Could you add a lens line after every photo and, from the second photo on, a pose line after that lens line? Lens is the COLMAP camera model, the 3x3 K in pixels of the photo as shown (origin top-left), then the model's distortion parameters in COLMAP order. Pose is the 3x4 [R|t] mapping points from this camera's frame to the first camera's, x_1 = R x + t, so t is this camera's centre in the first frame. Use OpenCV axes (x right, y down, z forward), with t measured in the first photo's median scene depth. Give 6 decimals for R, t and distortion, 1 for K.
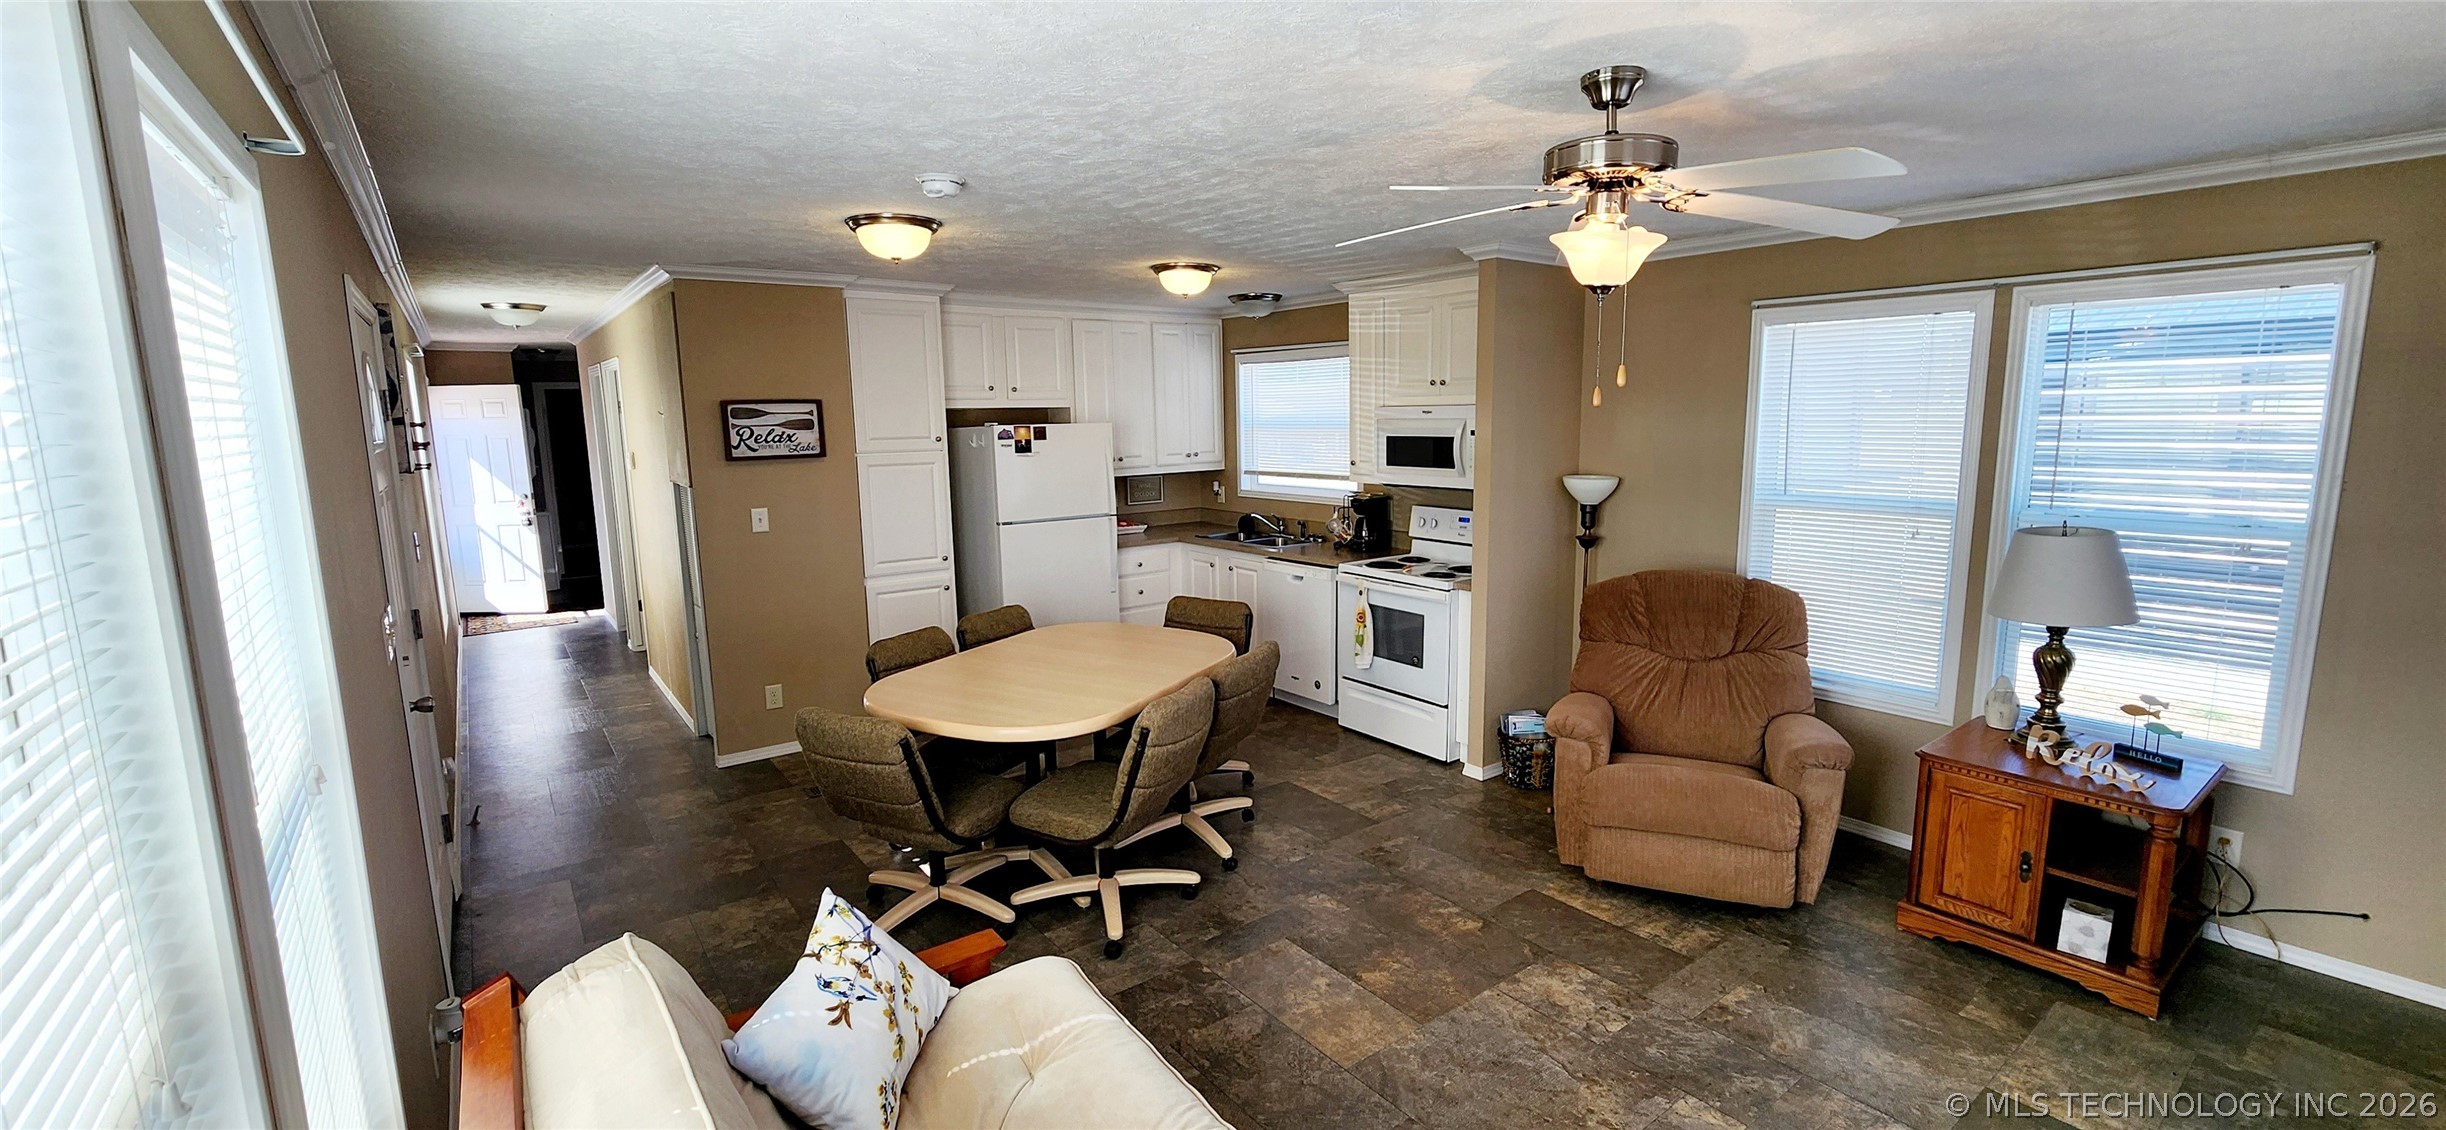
lens RADIAL K [[977.4, 0, 1236.2], [0, 977.4, 575.0], [0, 0, 1]] dist [-0.003434, 0.001385]
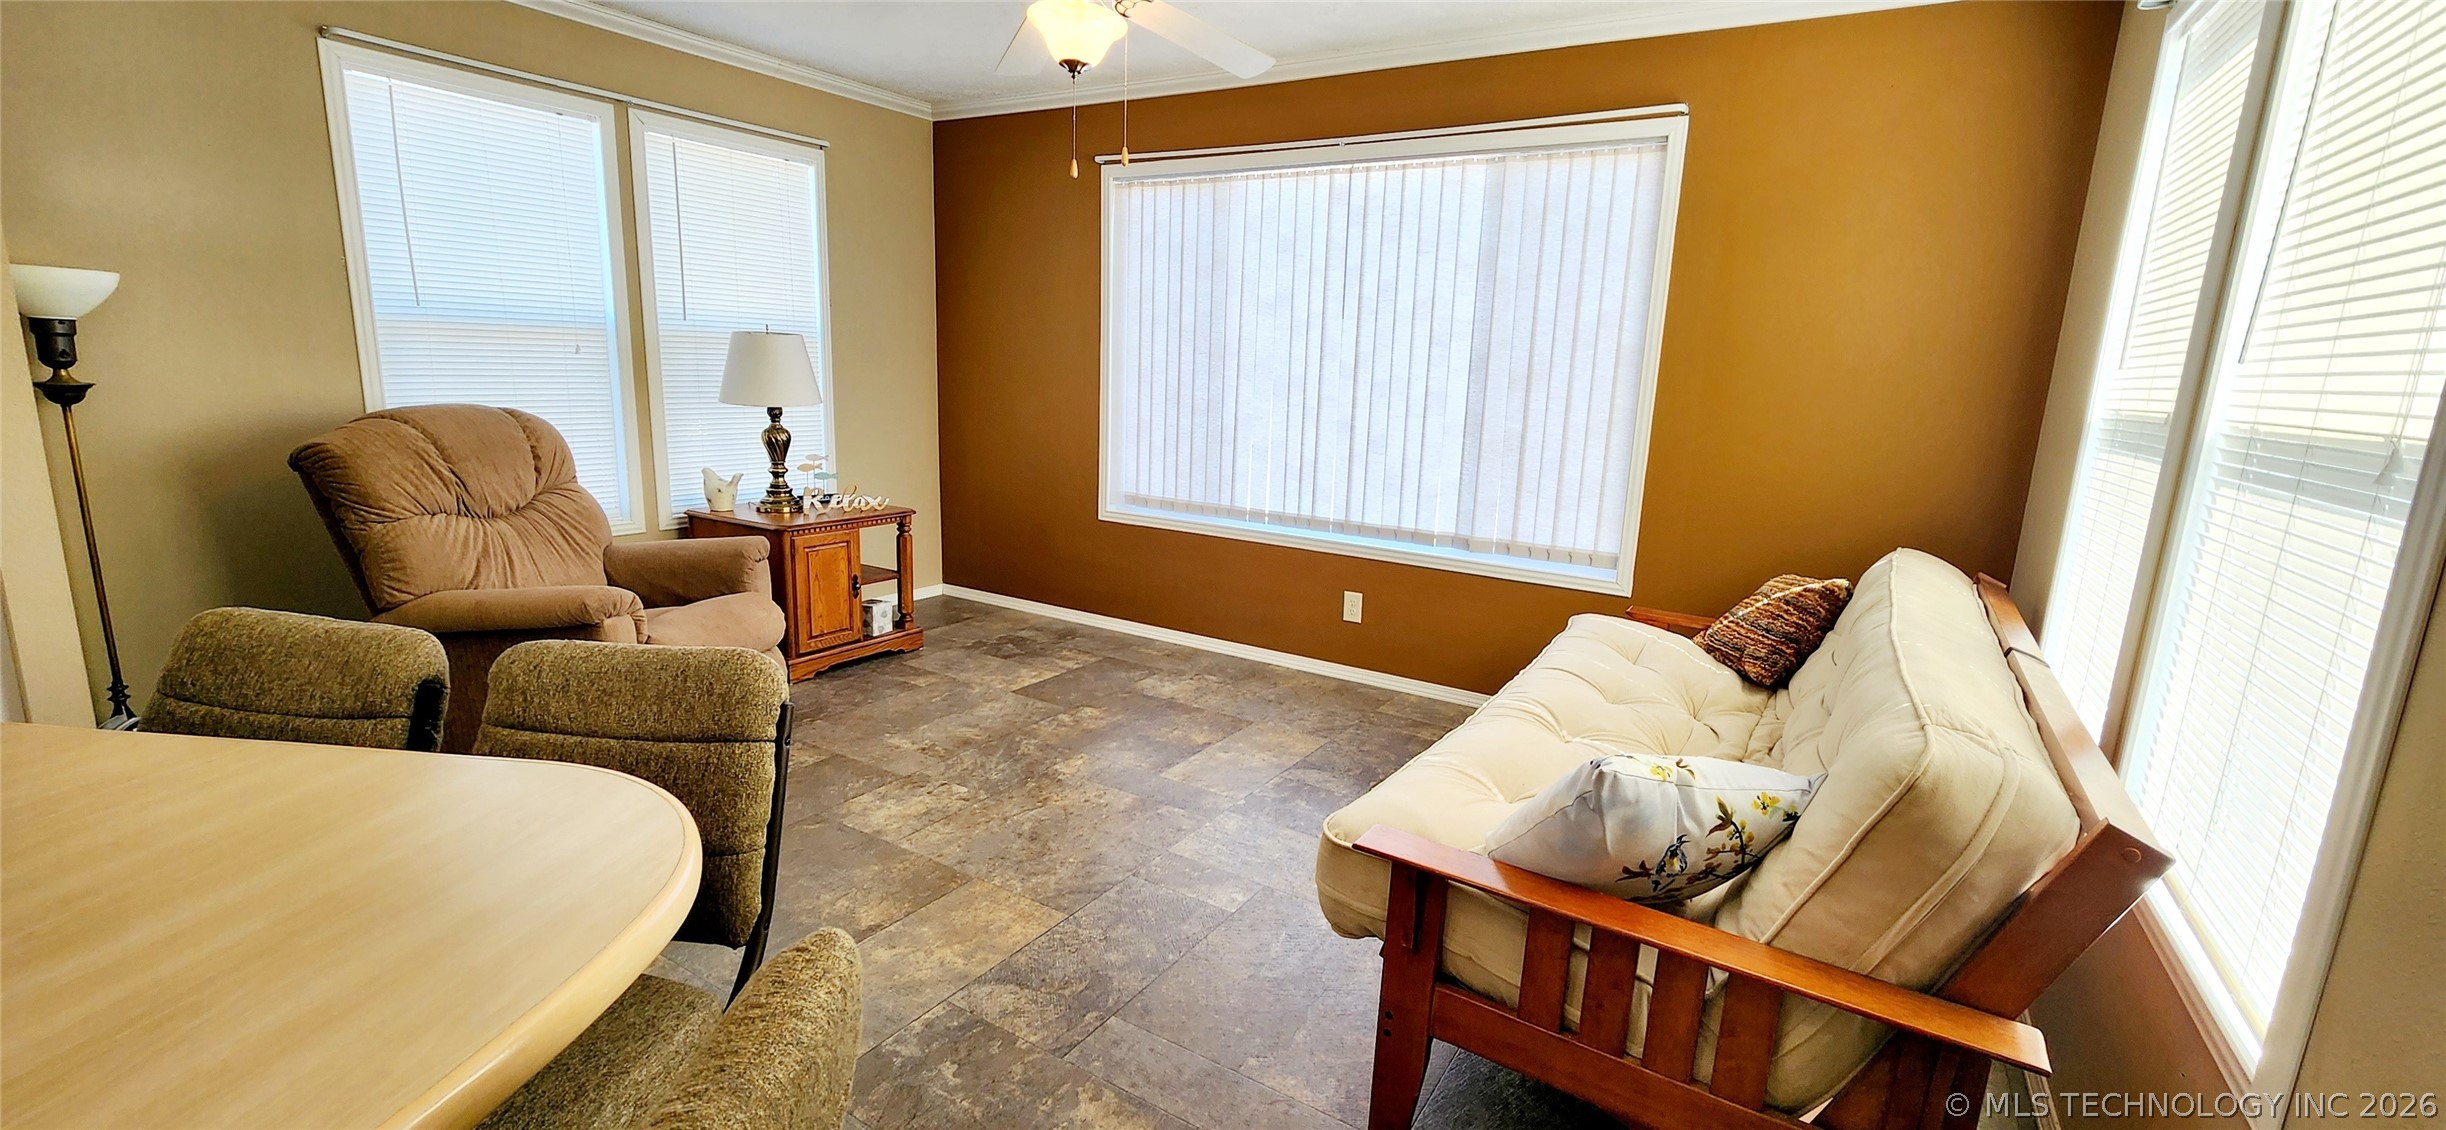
lens RADIAL K [[977.4, 0, 1240.7], [0, 977.4, 545.7], [0, 0, 1]] dist [-0.003434, 0.001385]
pose [[-0.336083, -0.183505, 0.923783, -0.555152], [0.117714, 0.964960, 0.234510, -0.003512], [-0.934447, 0.187557, -0.302706, 0.851350]]
